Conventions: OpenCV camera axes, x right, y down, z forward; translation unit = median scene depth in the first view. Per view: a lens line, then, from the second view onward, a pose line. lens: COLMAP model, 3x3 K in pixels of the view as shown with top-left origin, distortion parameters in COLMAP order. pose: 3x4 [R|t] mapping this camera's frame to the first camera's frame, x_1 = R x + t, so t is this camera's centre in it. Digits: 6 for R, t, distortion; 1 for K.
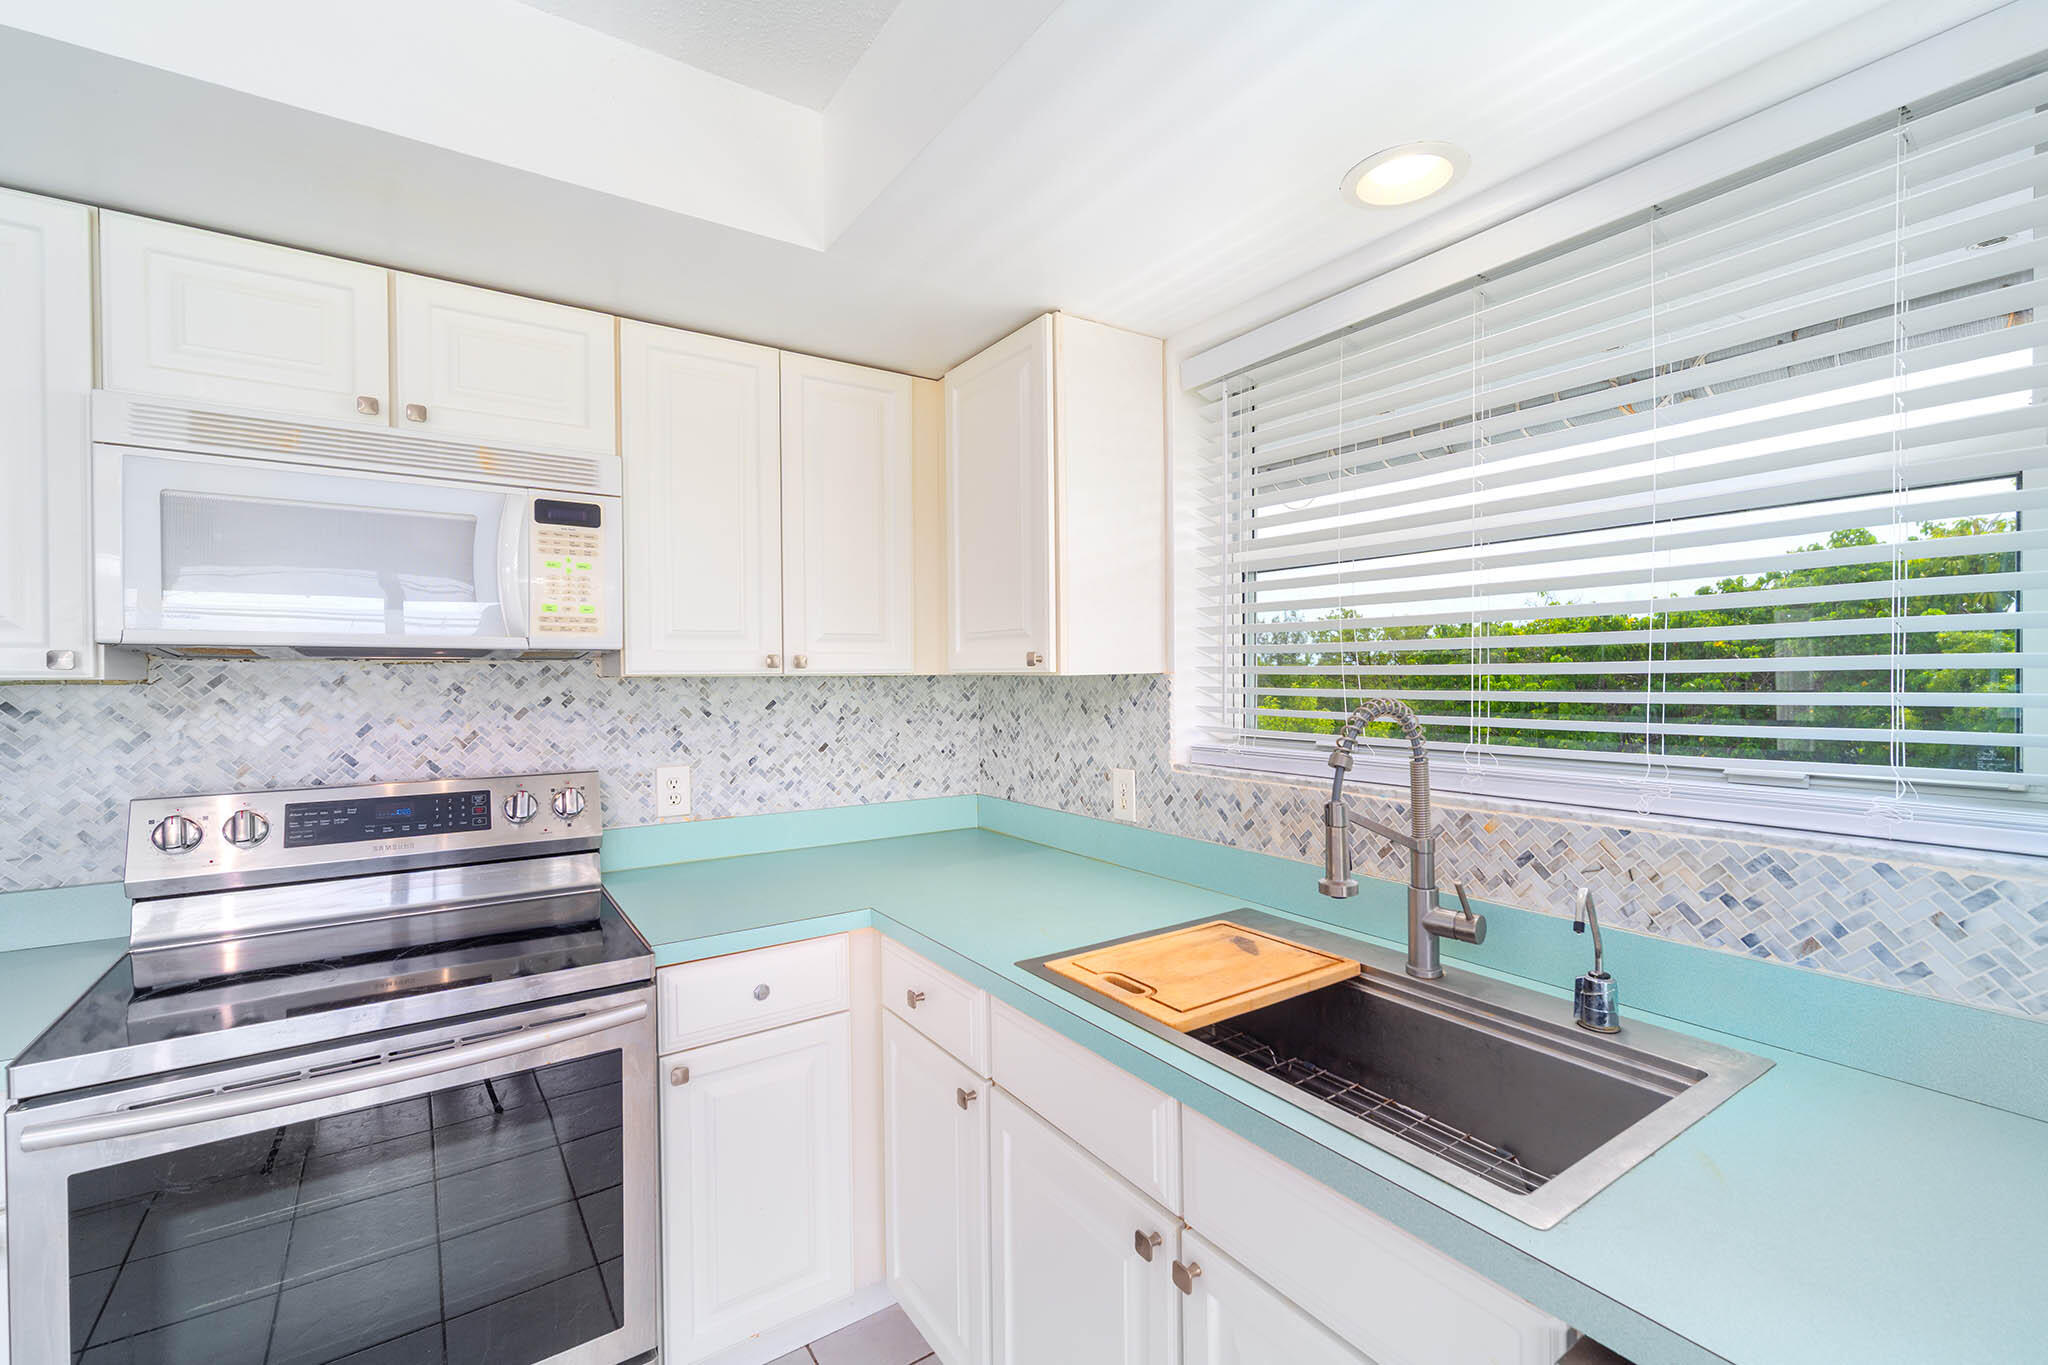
lens RADIAL K [[876.3, 0, 1022.9], [0, 876.3, 680.8], [0, 0, 1]] dist [0.003663, 0.000529]
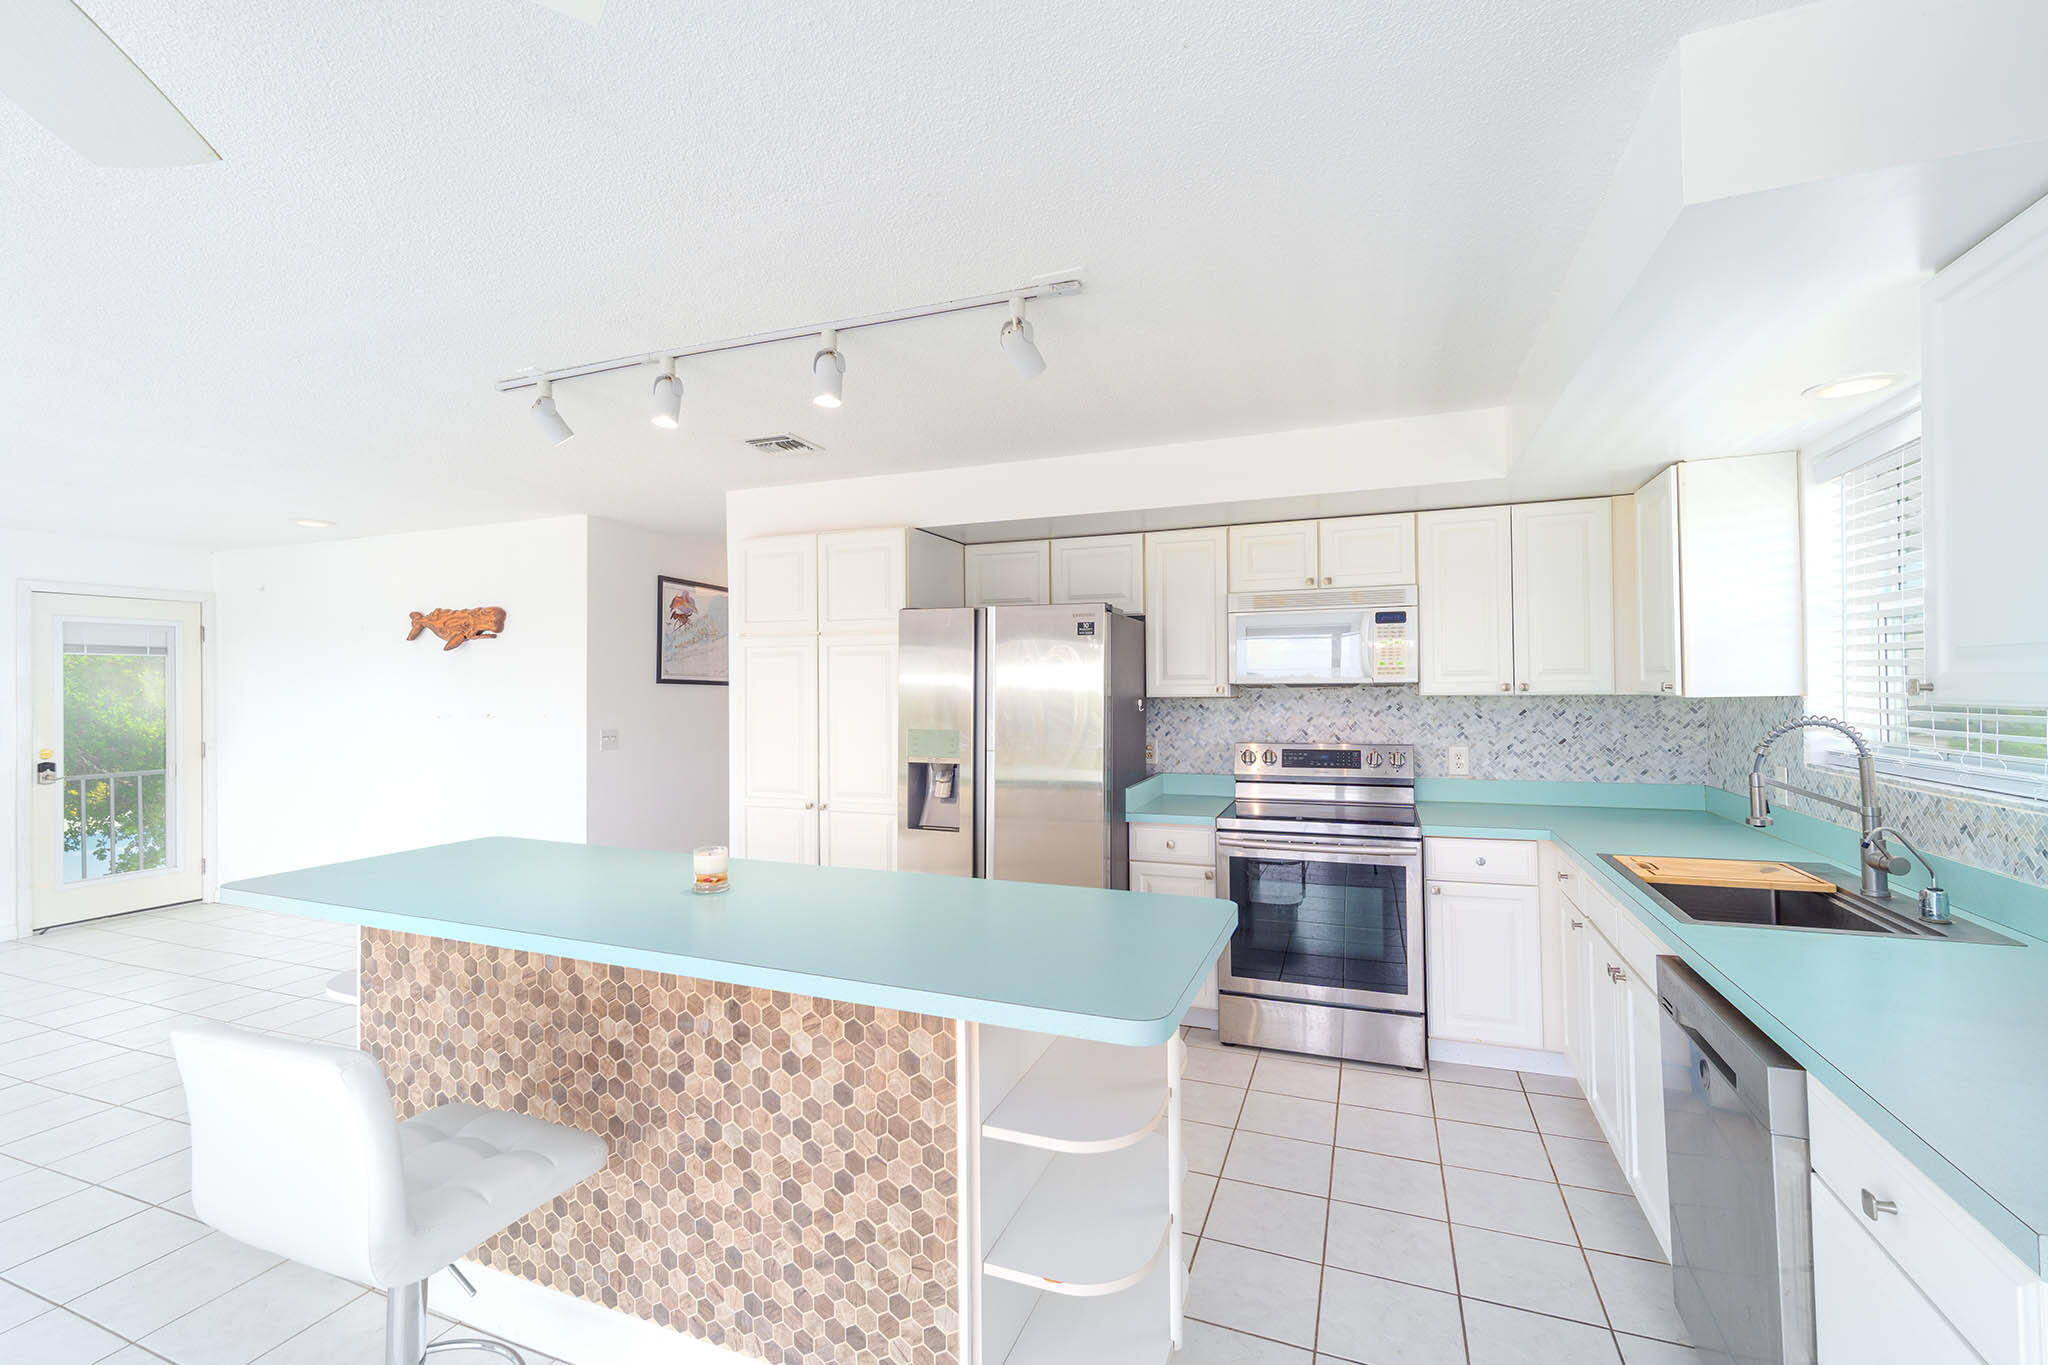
lens RADIAL K [[876.3, 0, 1027.6], [0, 876.3, 681.9], [0, 0, 1]] dist [0.003663, 0.000529]
pose [[0.562510, -0.005266, -0.826774, 0.668248], [0.000772, 0.999983, -0.005844, -0.025283], [0.826790, 0.002649, 0.562504, -0.821885]]
